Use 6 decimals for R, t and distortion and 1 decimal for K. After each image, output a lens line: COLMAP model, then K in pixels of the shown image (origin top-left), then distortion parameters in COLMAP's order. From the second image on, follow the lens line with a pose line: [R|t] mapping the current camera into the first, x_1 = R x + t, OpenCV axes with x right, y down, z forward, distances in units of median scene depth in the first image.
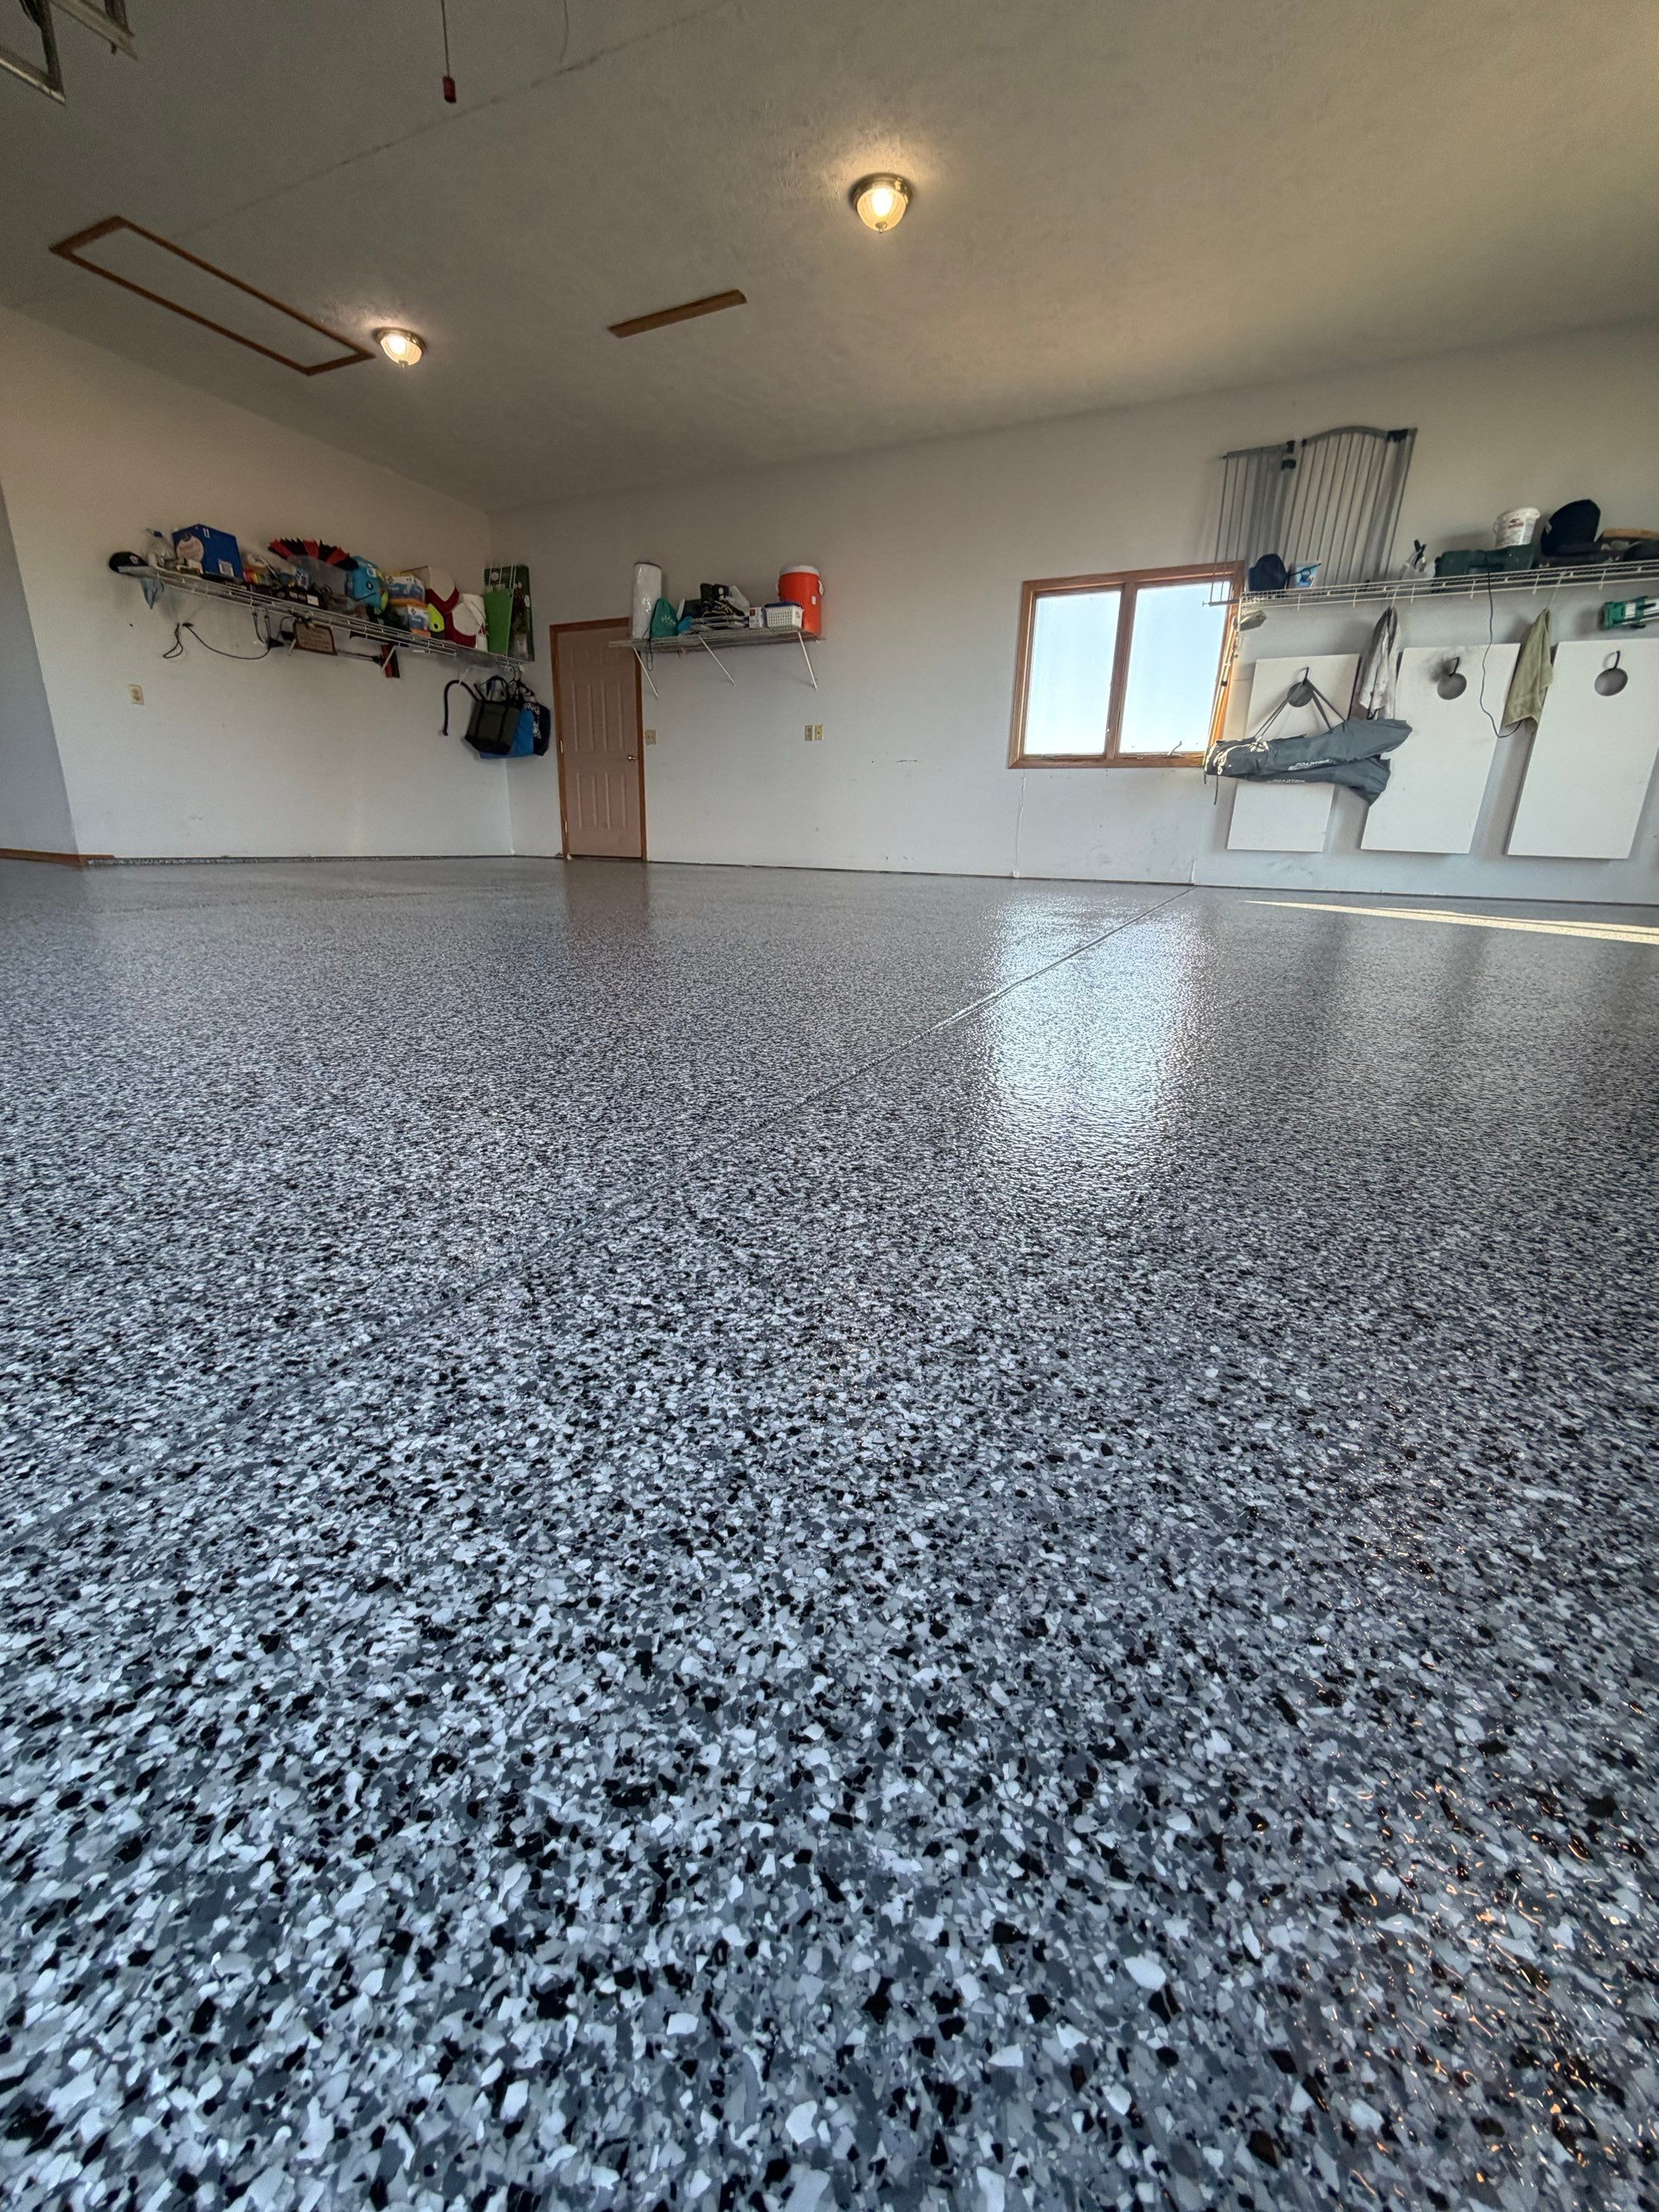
lens RADIAL K [[880.9, 0, 828.9], [0, 880.9, 1110.5], [0, 0, 1]] dist [-0.000713, -0.000194]
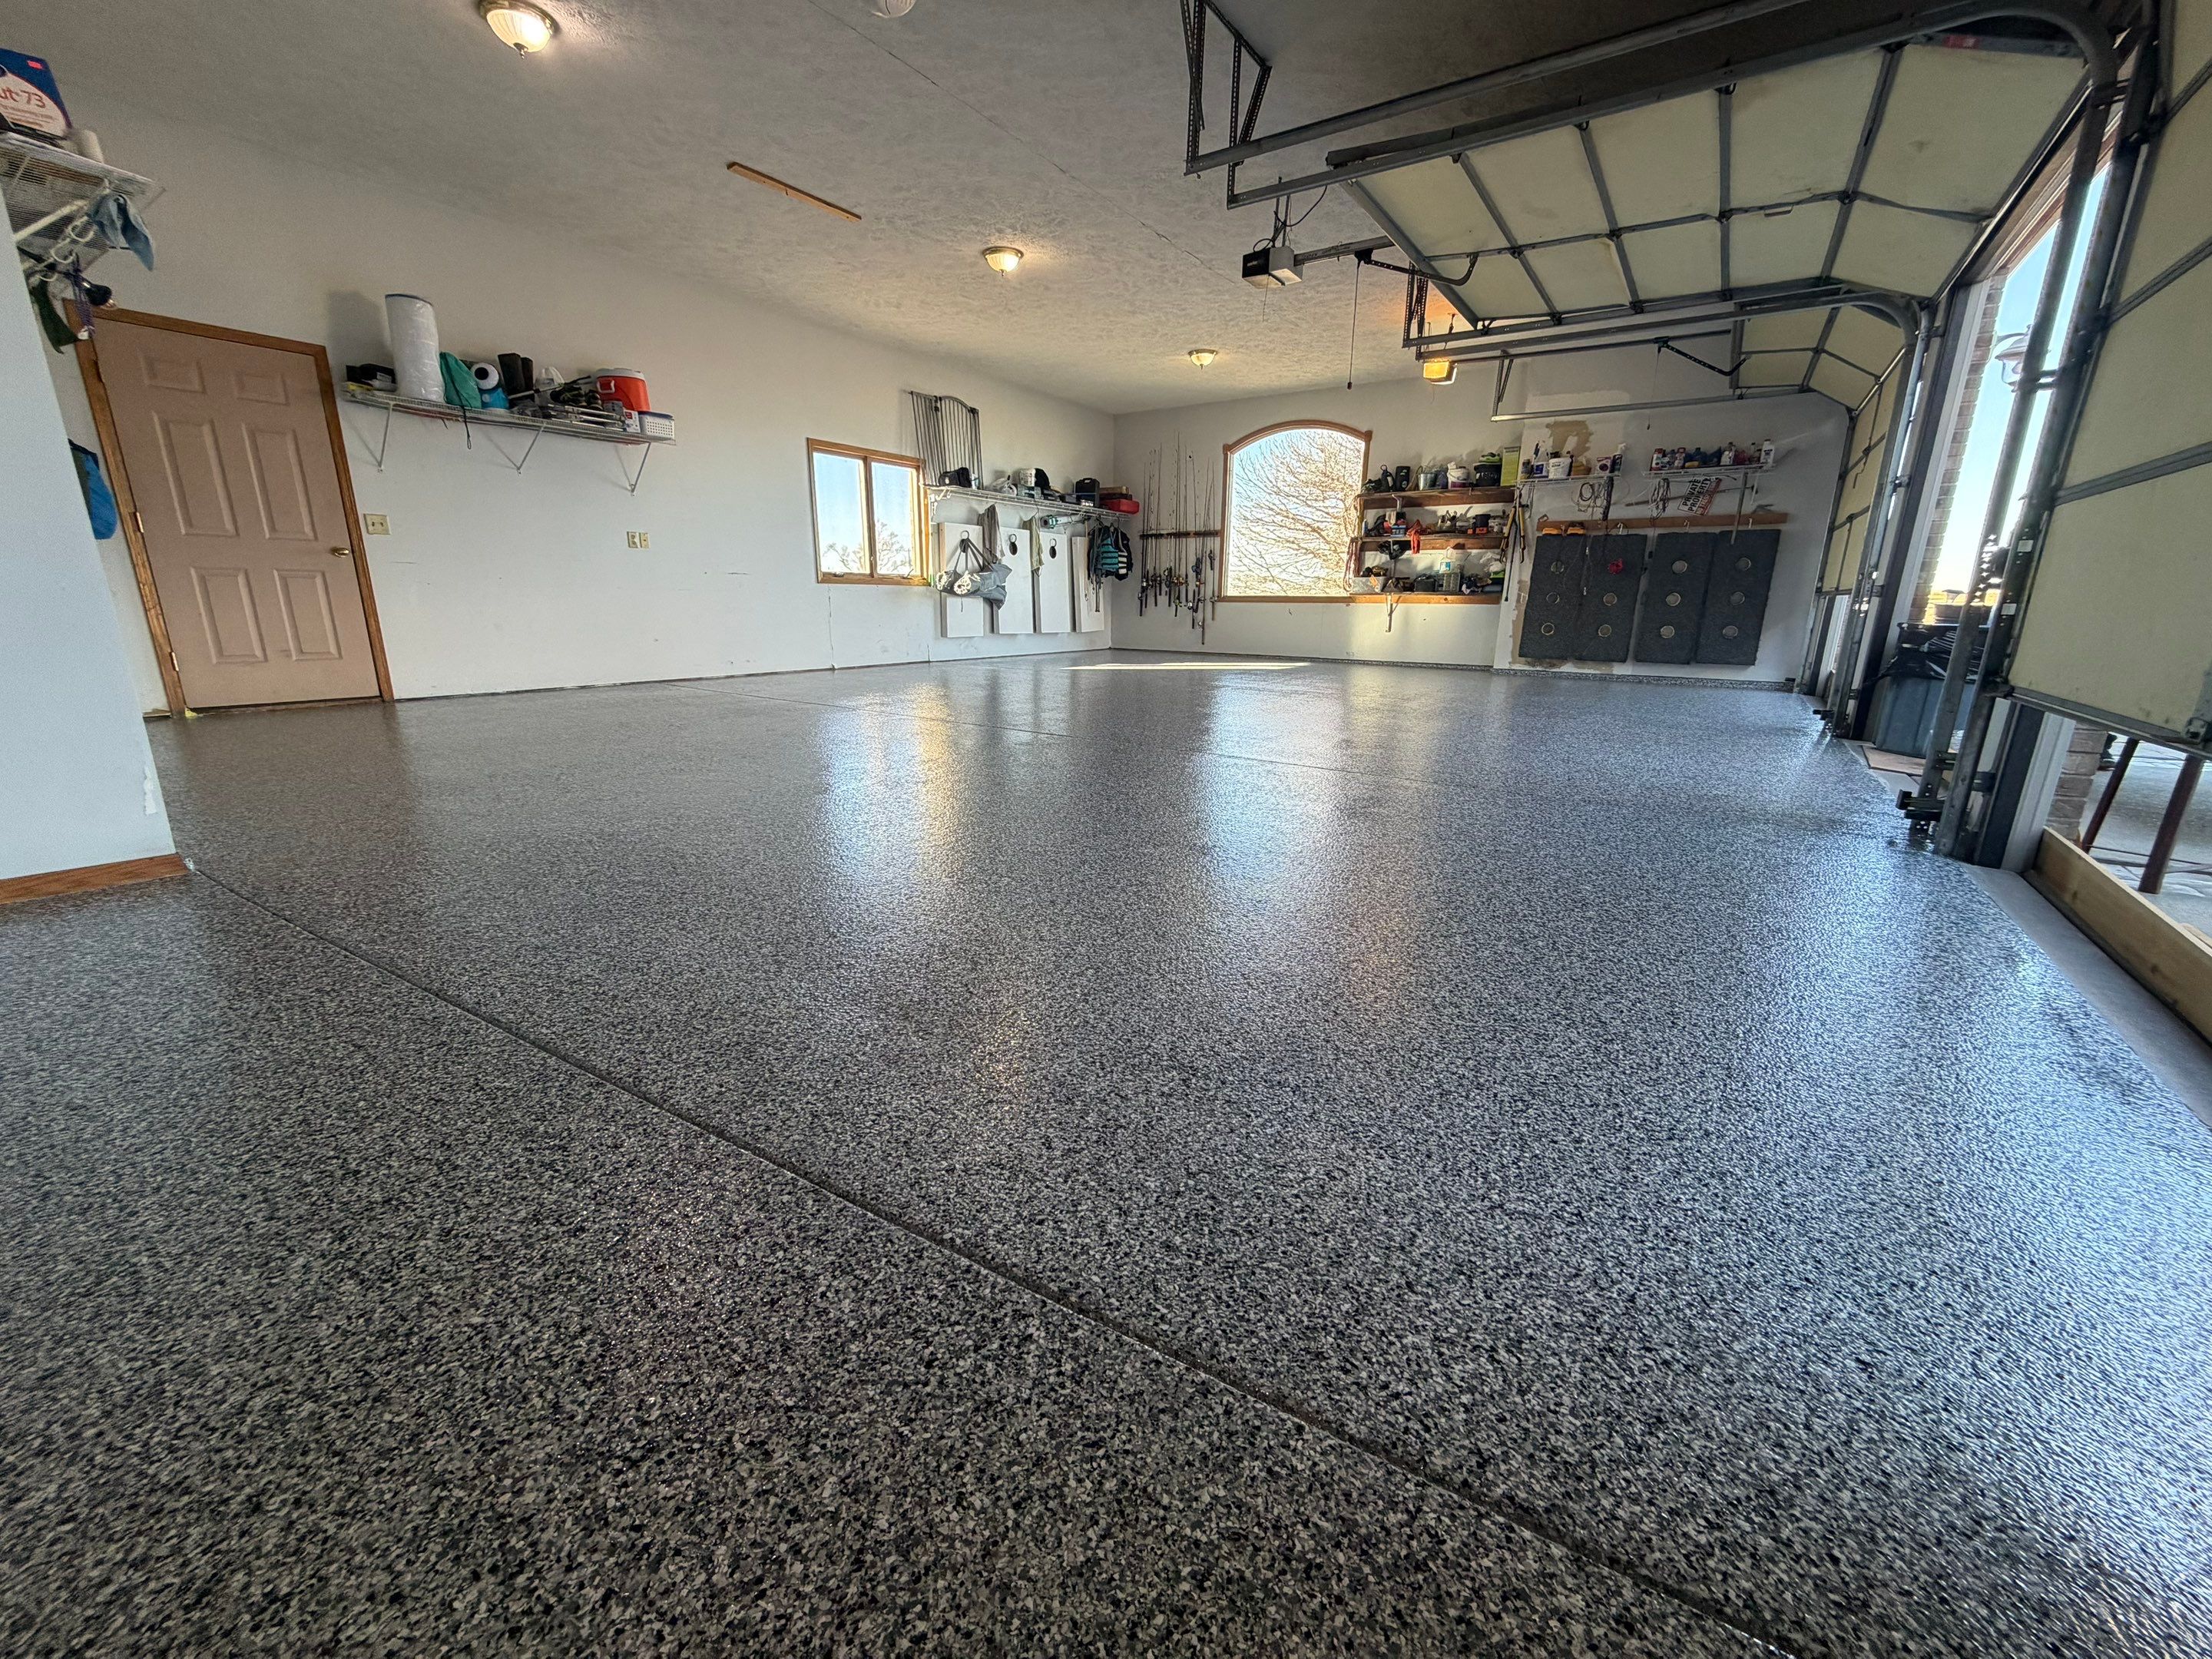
lens RADIAL K [[880.9, 0, 1103.8], [0, 880.9, 823.8], [0, 0, 1]] dist [-0.000713, -0.000194]
pose [[0.141976, -0.271438, 0.951927, -1.125660], [0.284461, 0.932292, 0.223413, -0.265781], [-0.948116, 0.239067, 0.209577, 0.499484]]
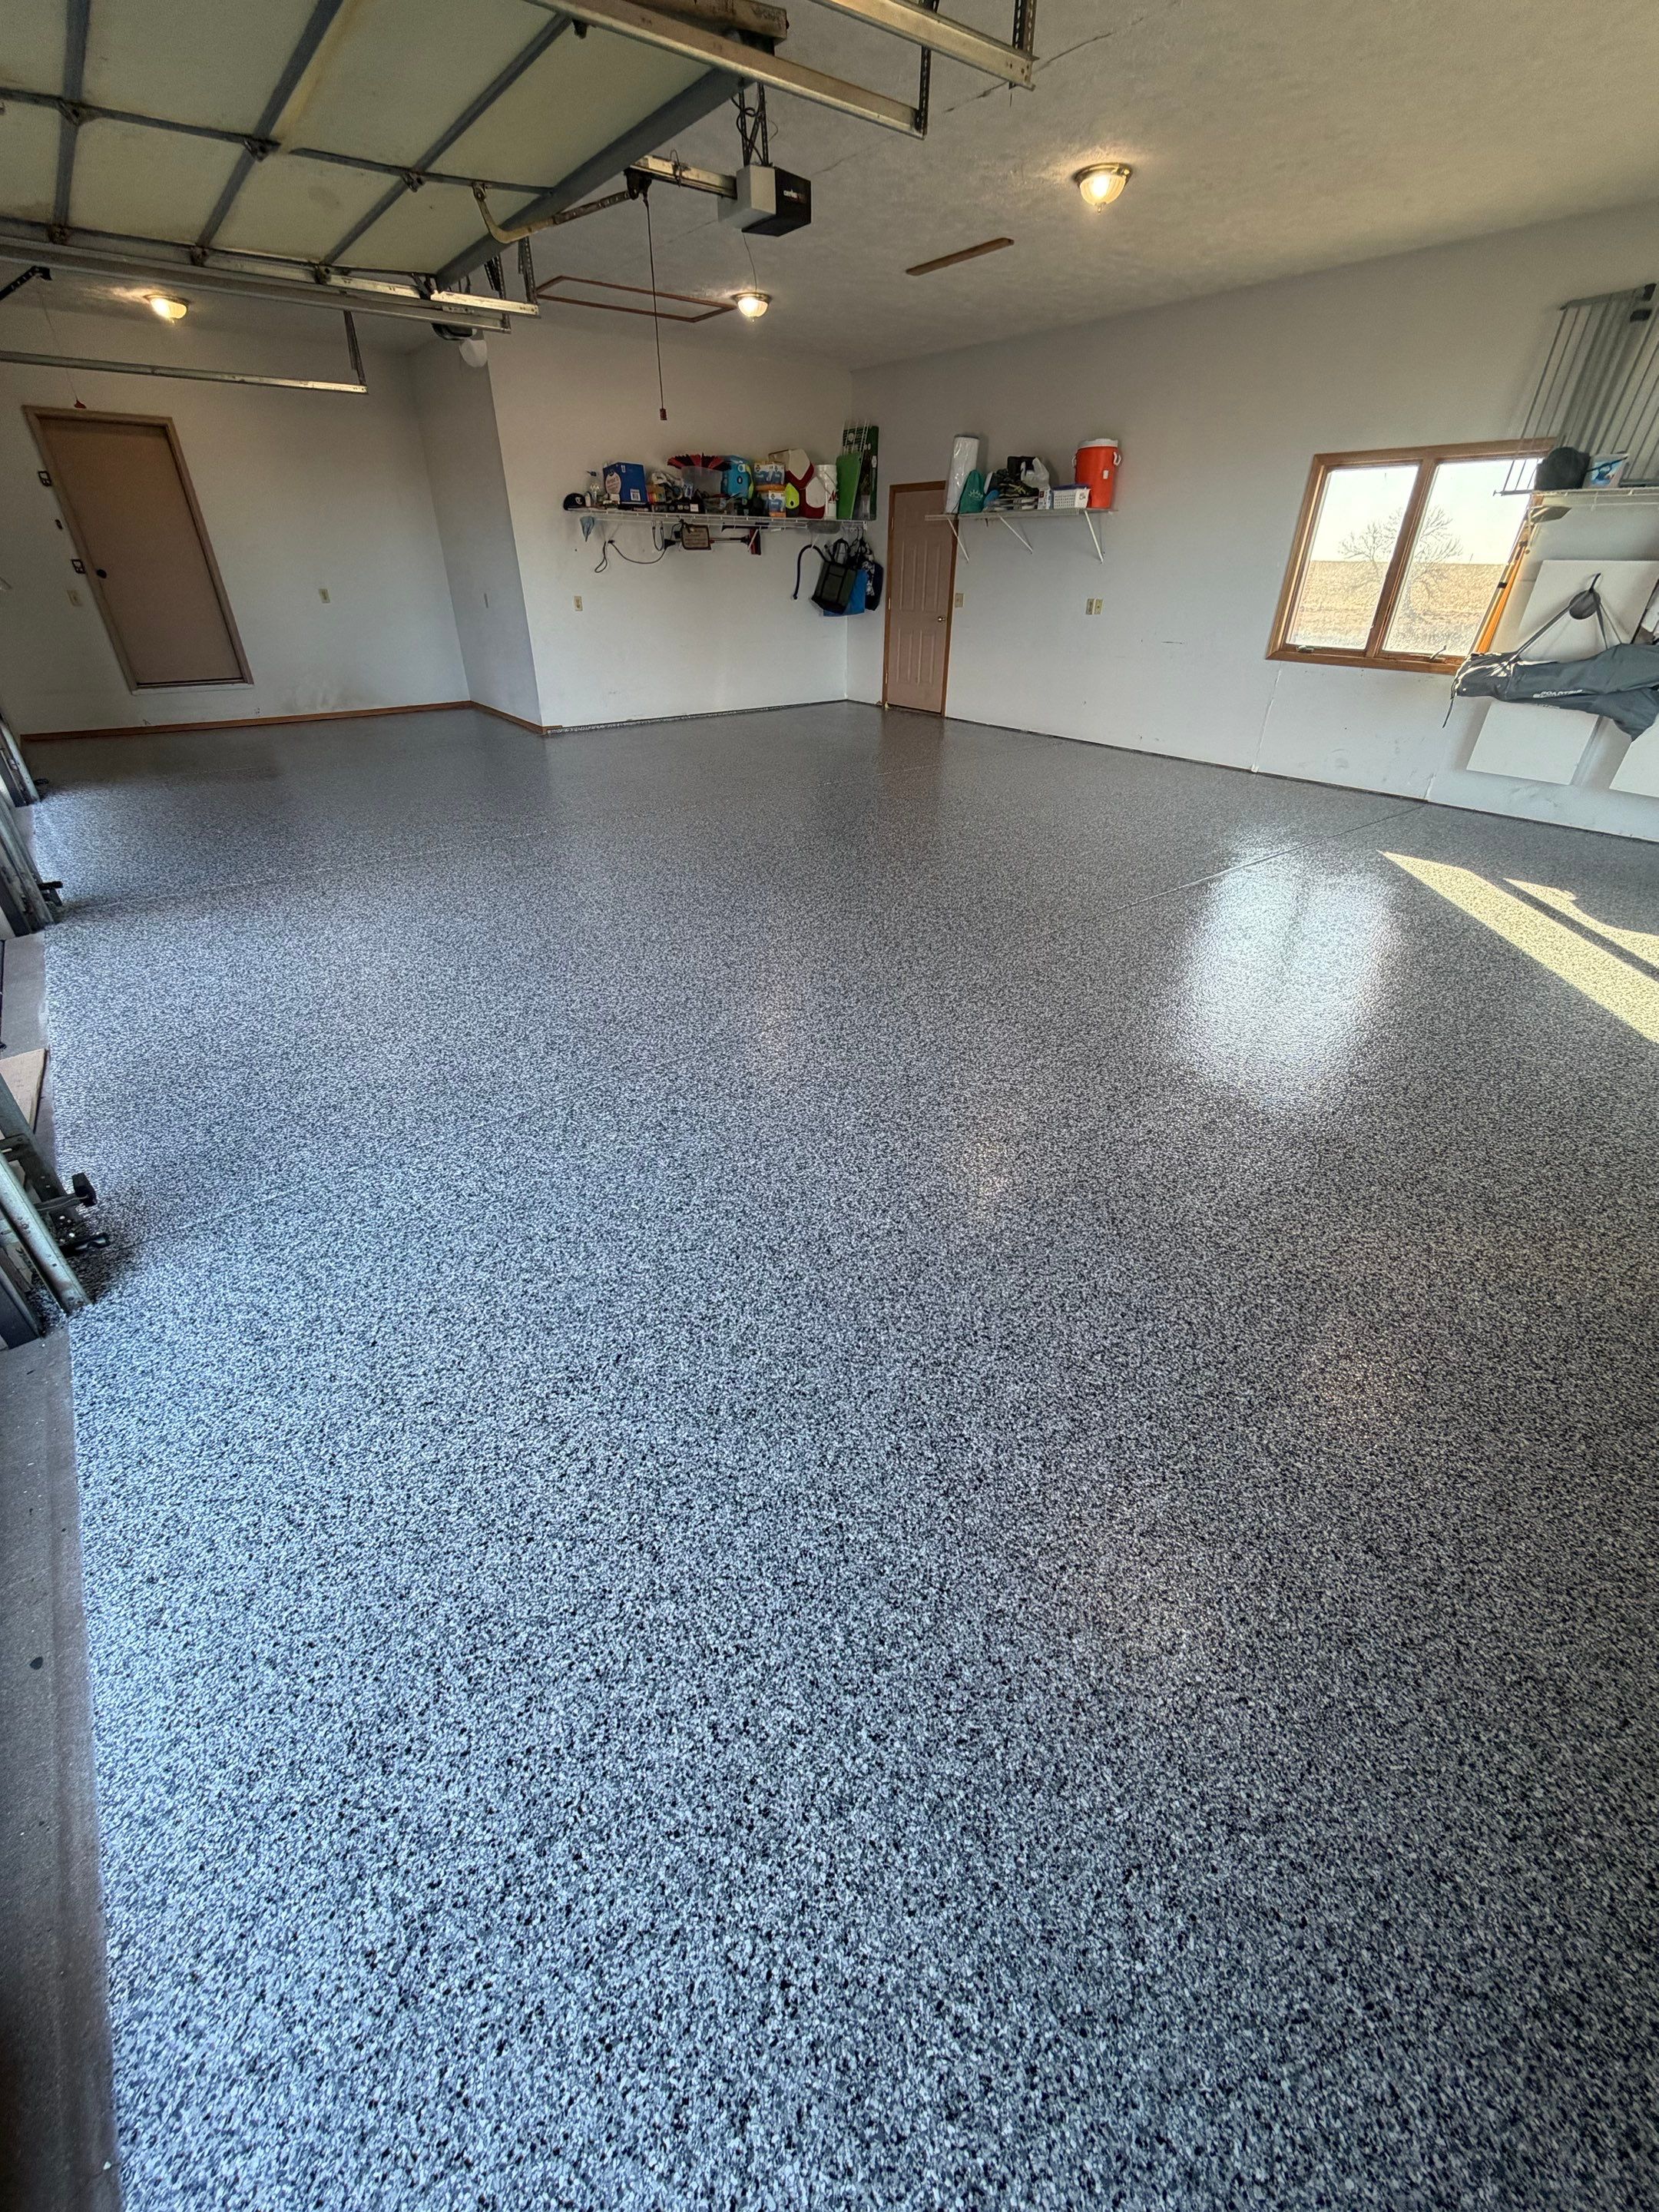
lens RADIAL K [[880.9, 0, 826.3], [0, 880.9, 1112.6], [0, 0, 1]] dist [-0.000713, -0.000194]
pose [[0.895935, 0.217812, -0.387115, 0.288306], [-0.112891, 0.954559, 0.275814, -0.129159], [0.429599, -0.203410, 0.879812, -0.230873]]
